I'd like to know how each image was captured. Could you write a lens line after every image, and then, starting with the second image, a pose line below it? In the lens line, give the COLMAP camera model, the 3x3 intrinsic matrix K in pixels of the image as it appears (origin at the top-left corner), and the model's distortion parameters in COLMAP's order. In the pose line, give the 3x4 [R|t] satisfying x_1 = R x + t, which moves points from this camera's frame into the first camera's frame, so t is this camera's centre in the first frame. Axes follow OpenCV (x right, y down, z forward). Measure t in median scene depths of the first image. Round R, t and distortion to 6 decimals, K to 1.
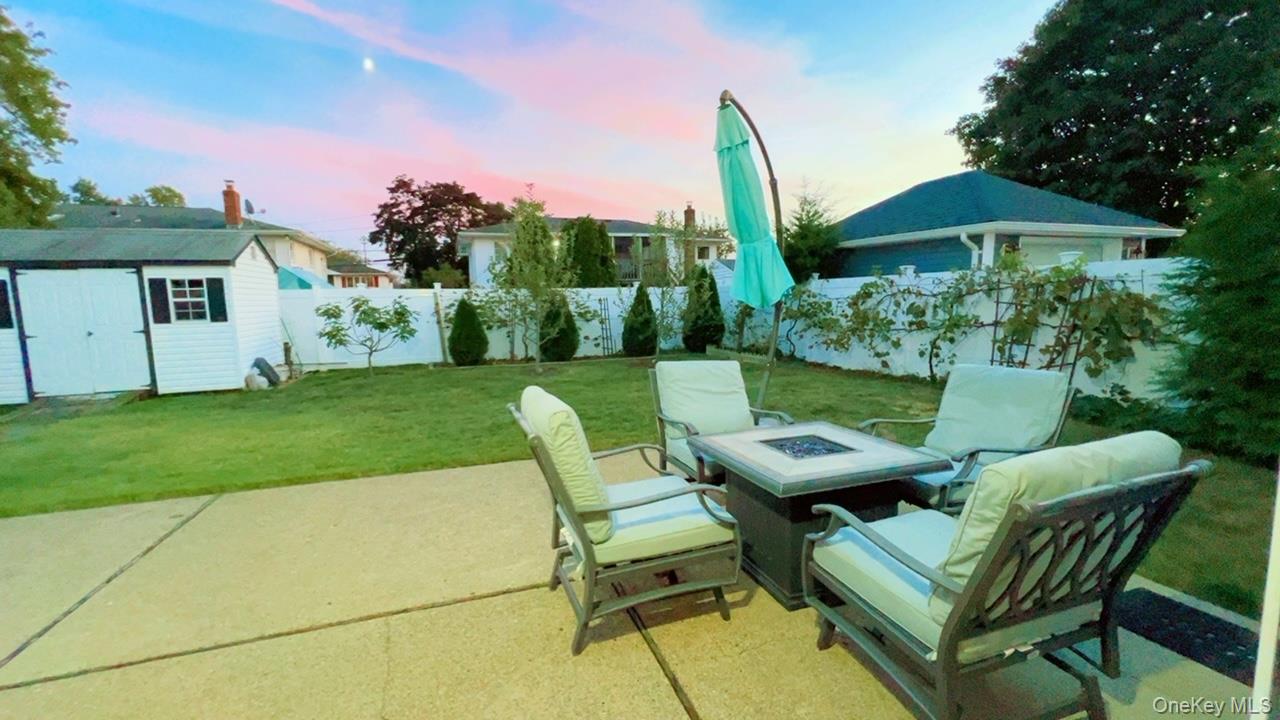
lens RADIAL K [[533.7, 0, 646.2], [0, 533.7, 354.0], [0, 0, 1]] dist [-0.004304, 0.000450]
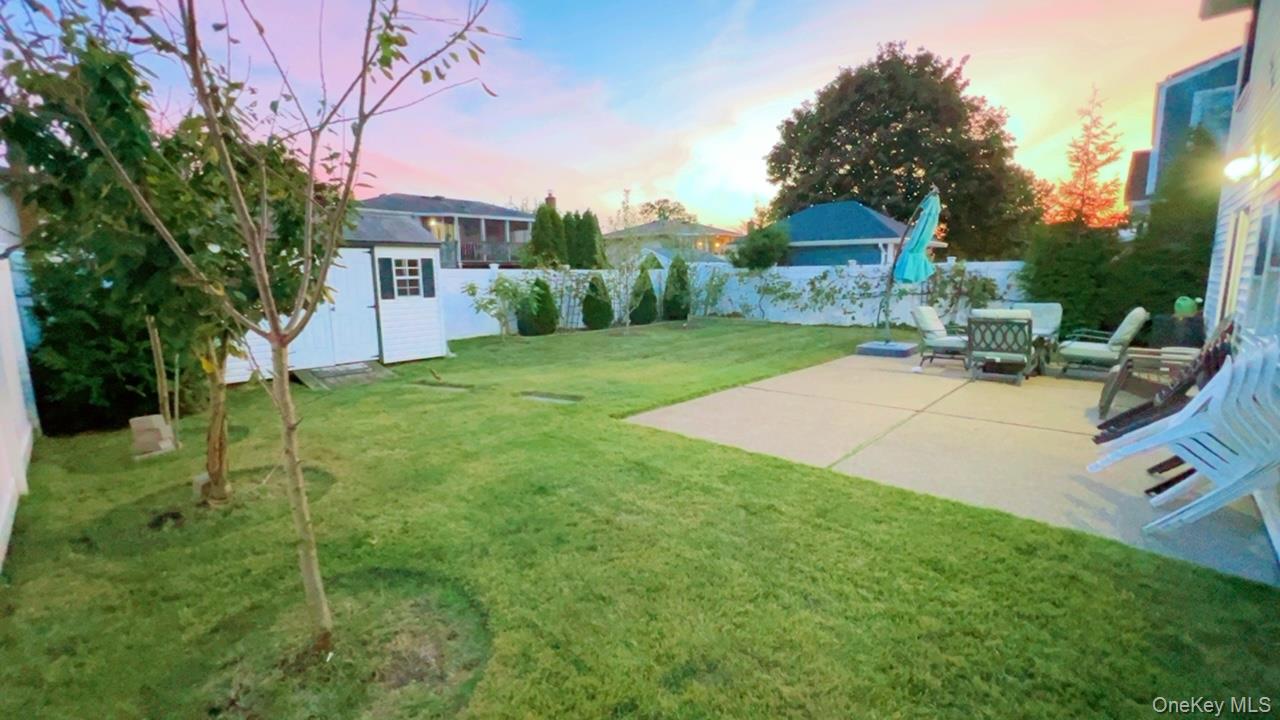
lens RADIAL K [[533.7, 0, 642.0], [0, 533.7, 357.2], [0, 0, 1]] dist [-0.004304, 0.000450]
pose [[0.889872, -0.060940, 0.452122, -0.928188], [0.043021, 0.997831, 0.049821, 0.030209], [-0.454178, -0.024883, 0.890564, -0.222573]]
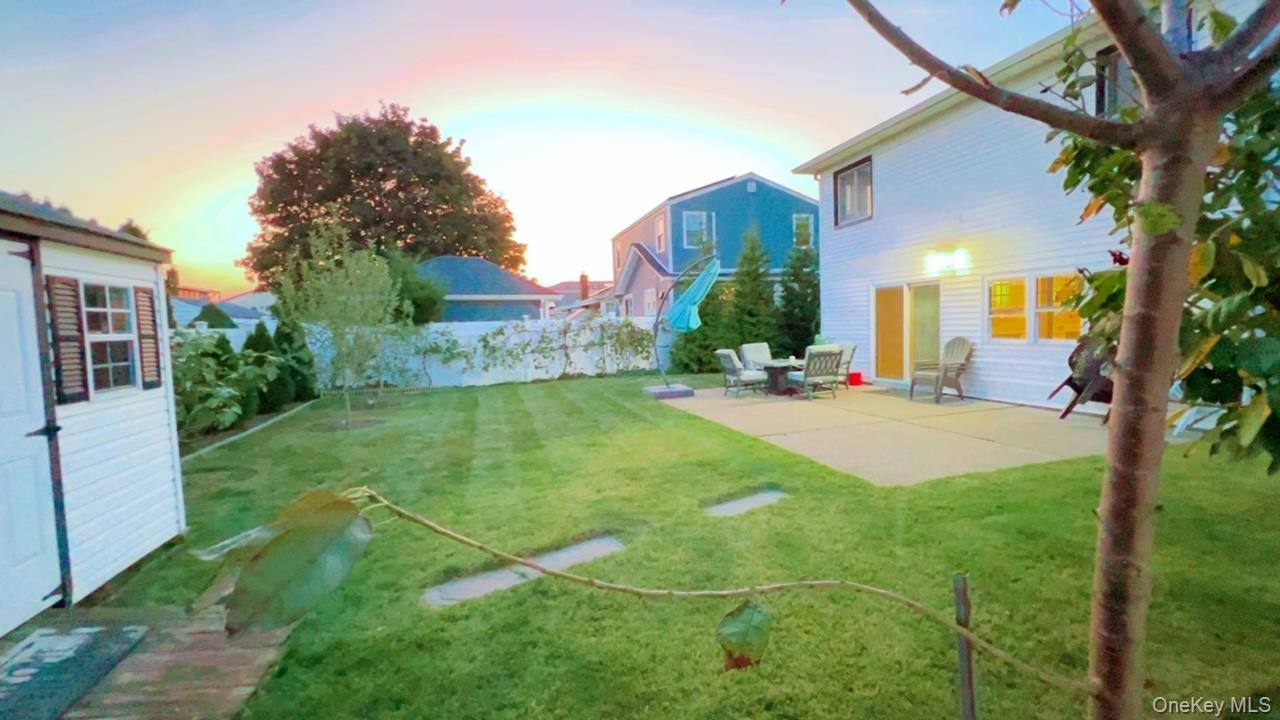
lens RADIAL K [[533.7, 0, 635.2], [0, 533.7, 362.5], [0, 0, 1]] dist [-0.004304, 0.000450]
pose [[0.063740, -0.052748, 0.996572, -1.214384], [0.137837, 0.989497, 0.043558, -0.046300], [-0.988402, 0.134588, 0.070342, 0.585715]]
